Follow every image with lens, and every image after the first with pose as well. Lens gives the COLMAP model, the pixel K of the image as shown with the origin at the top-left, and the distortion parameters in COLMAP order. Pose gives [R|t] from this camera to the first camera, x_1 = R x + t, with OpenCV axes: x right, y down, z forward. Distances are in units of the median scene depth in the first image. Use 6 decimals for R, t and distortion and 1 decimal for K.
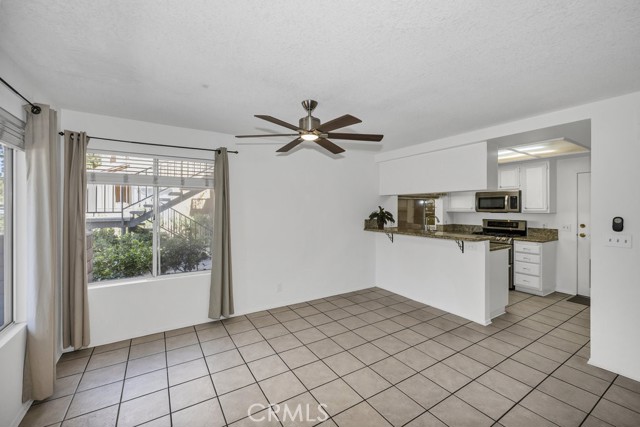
lens RADIAL K [[265.2, 0, 320.0], [0, 265.2, 213.5], [0, 0, 1]] dist [0.000884, 0.000085]
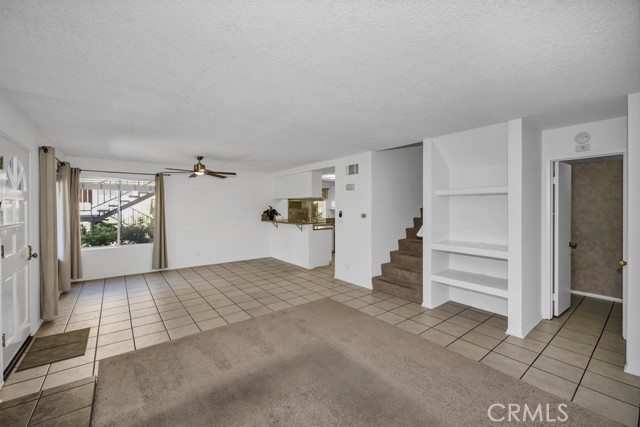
lens RADIAL K [[260.2, 0, 323.5], [0, 260.2, 212.3], [0, 0, 1]] dist [-0.001979, -0.000258]
pose [[0.992897, -0.004854, 0.118882, 0.335007], [0.004793, 0.999988, 0.000801, 0.010513], [-0.118884, -0.000226, 0.992908, -0.559997]]
